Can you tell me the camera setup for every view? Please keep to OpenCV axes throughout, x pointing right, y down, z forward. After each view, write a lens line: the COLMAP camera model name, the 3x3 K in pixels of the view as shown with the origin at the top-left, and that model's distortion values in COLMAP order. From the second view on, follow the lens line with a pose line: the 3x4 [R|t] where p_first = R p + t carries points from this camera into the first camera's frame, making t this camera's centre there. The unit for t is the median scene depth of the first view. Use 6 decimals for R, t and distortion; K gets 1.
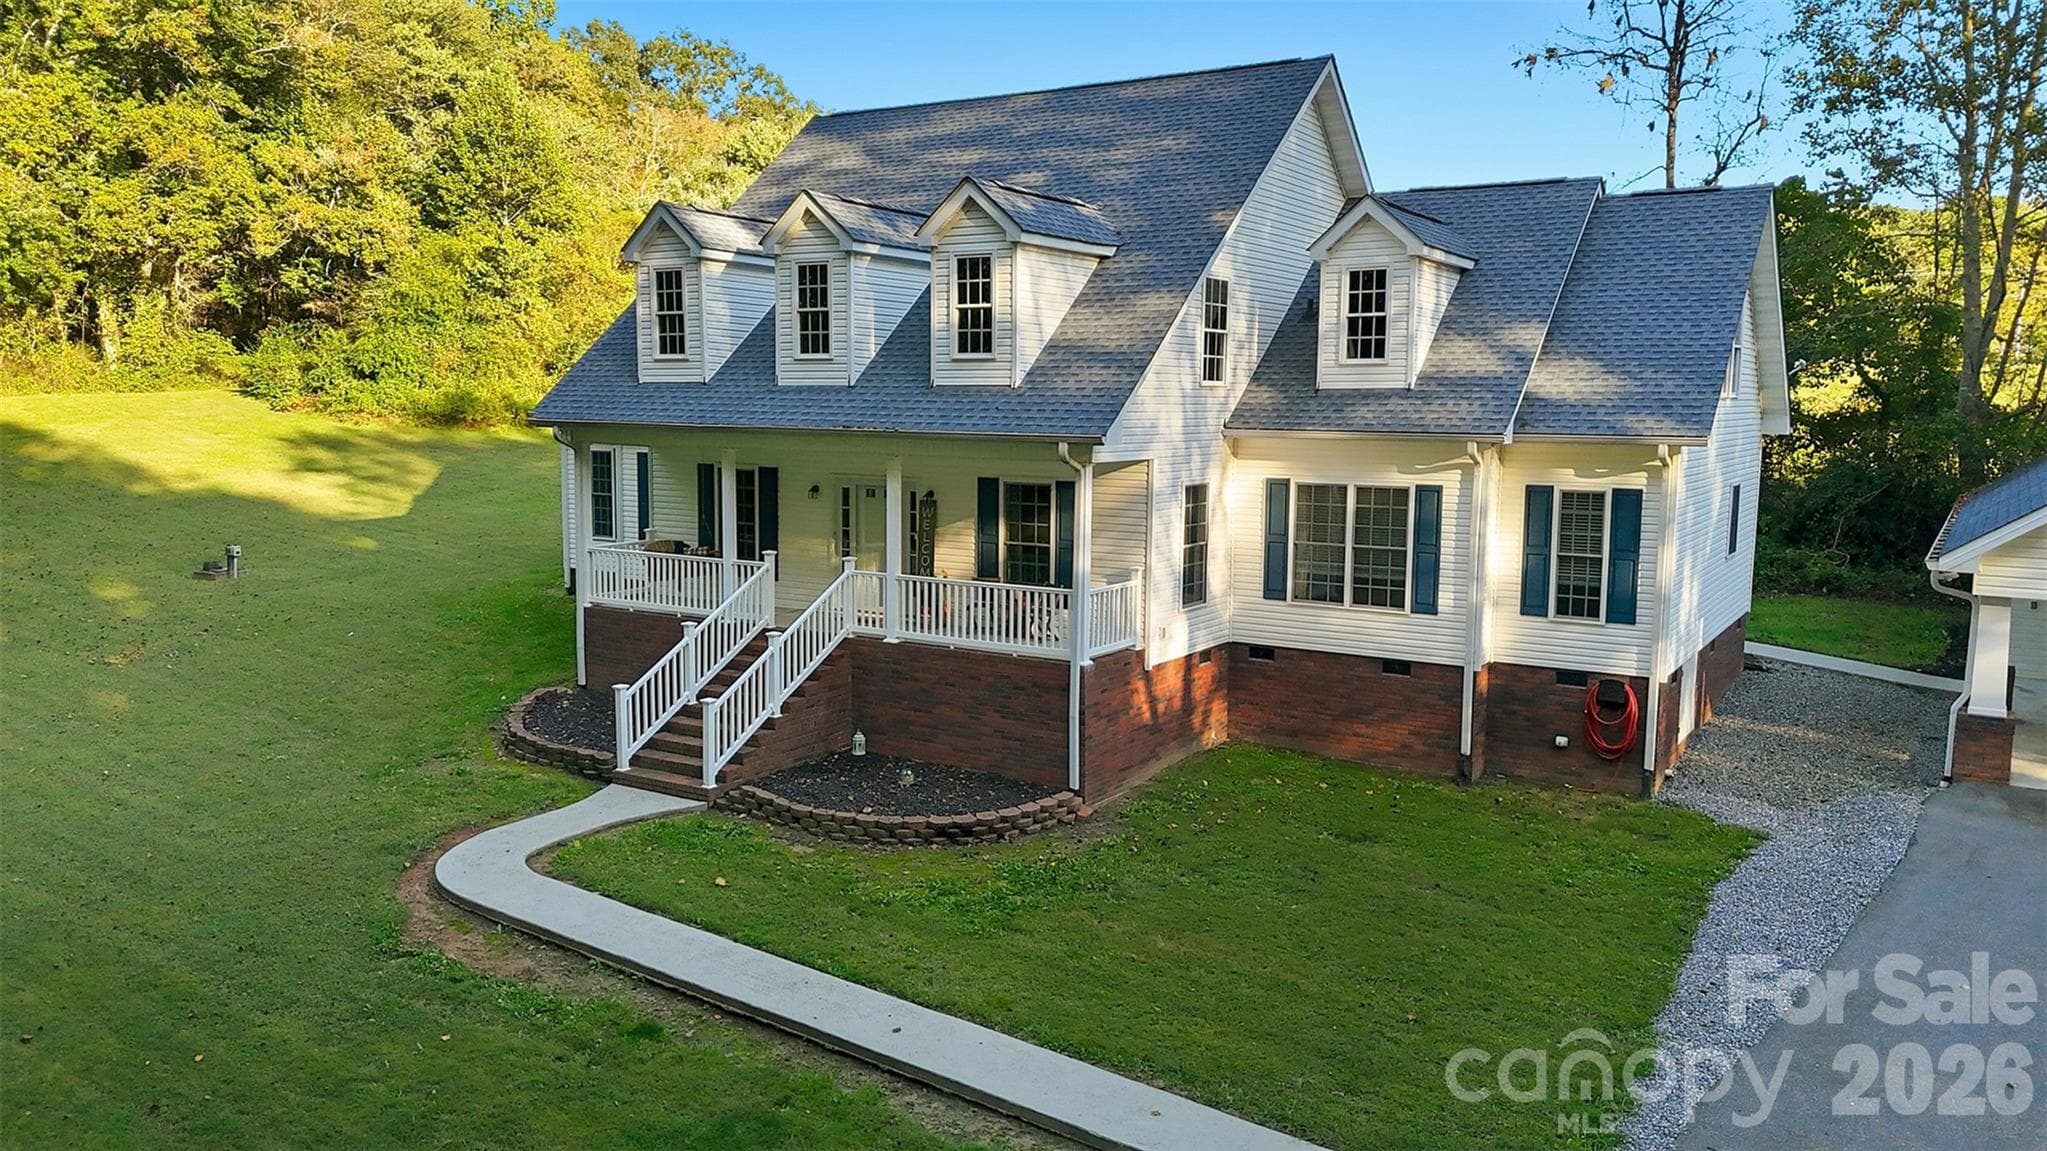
lens RADIAL K [[1494.5, 0, 1023.5], [0, 1494.5, 575.5], [0, 0, 1]] dist [0.003139, -0.008399]
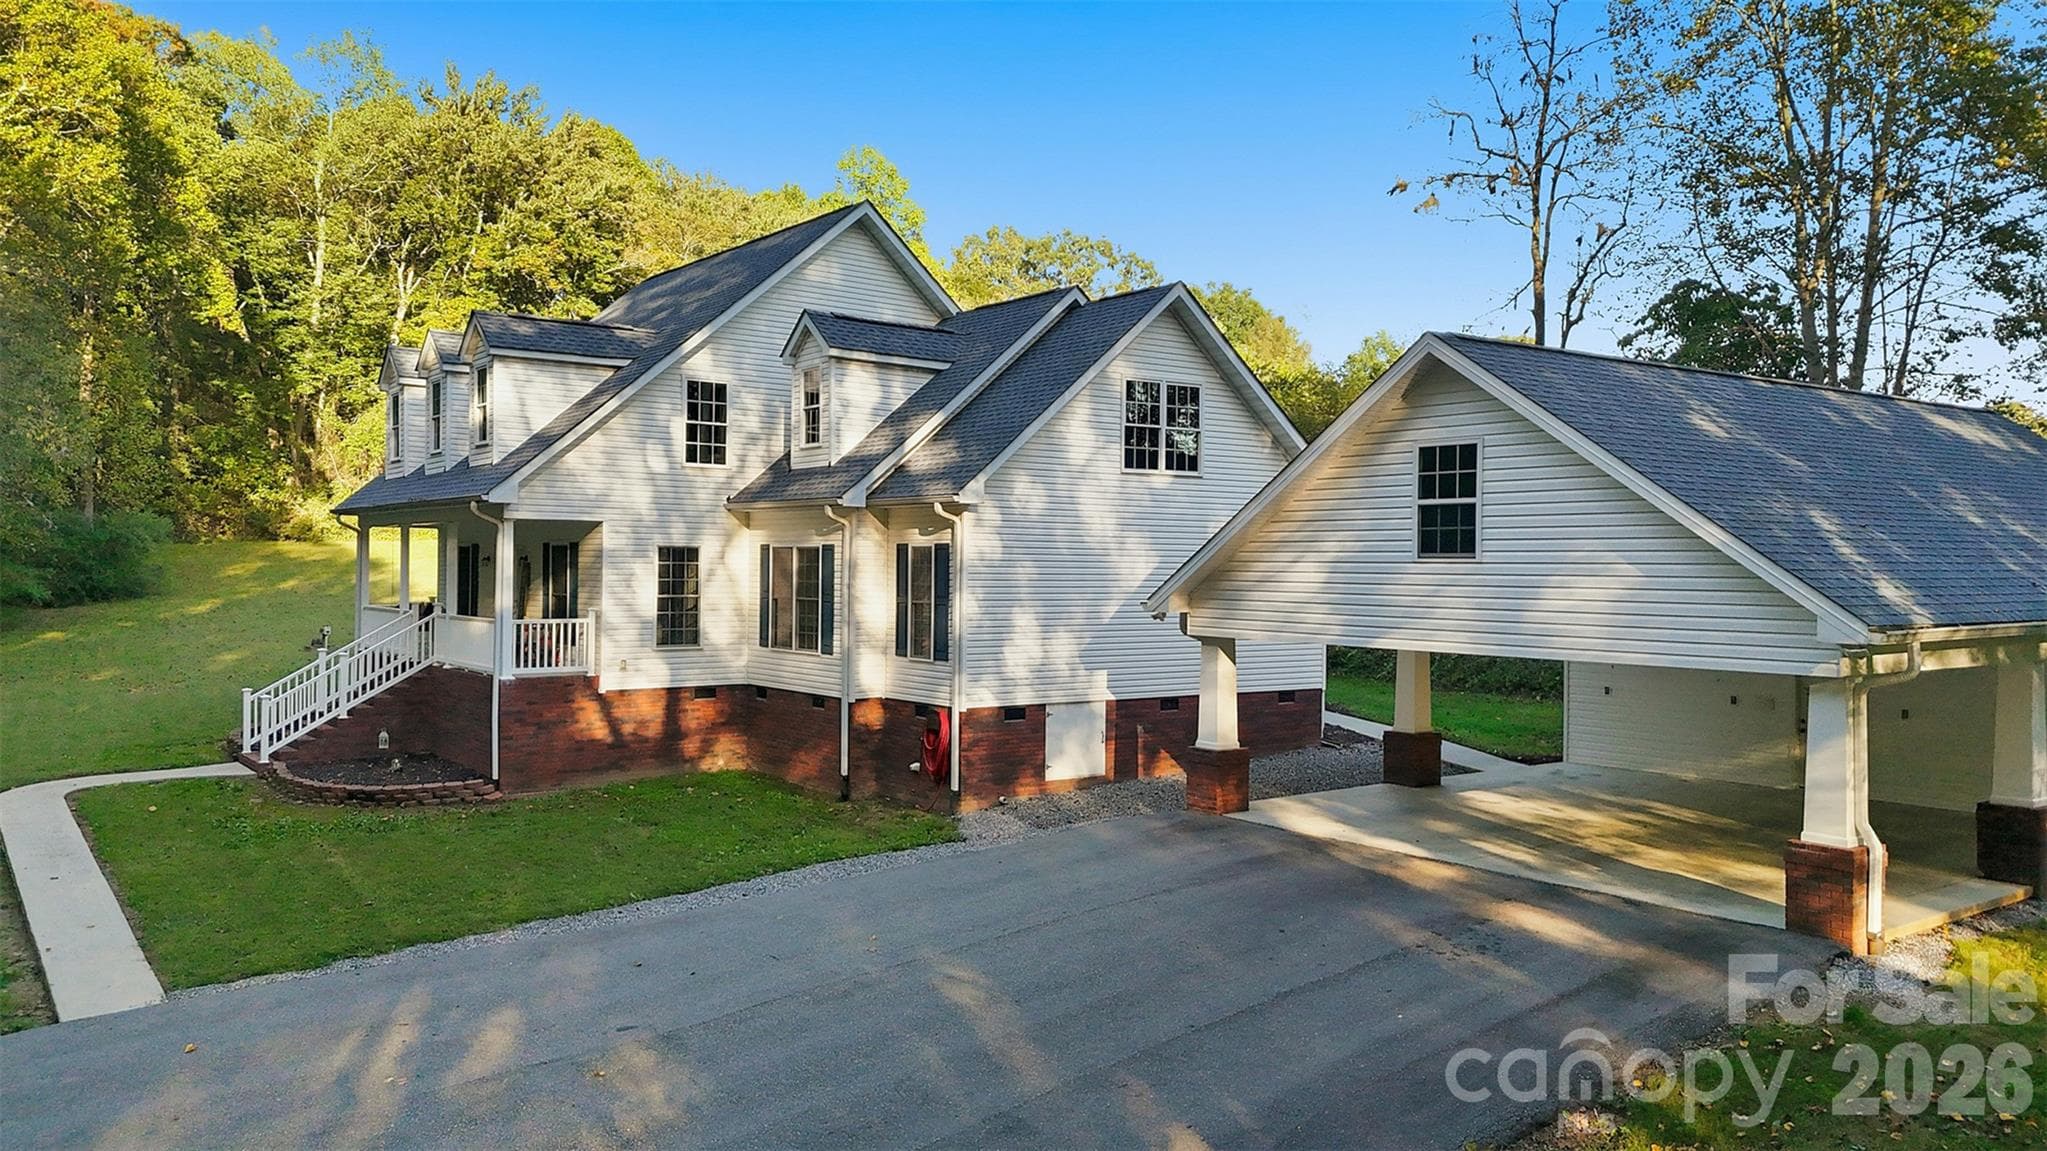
lens RADIAL K [[1494.5, 0, 1023.5], [0, 1494.5, 575.5], [0, 0, 1]] dist [0.003139, -0.008399]
pose [[0.944639, -0.001699, -0.328108, 0.791878], [-0.037350, 0.992930, -0.112674, 0.089201], [0.325980, 0.118691, 0.937896, -0.053696]]
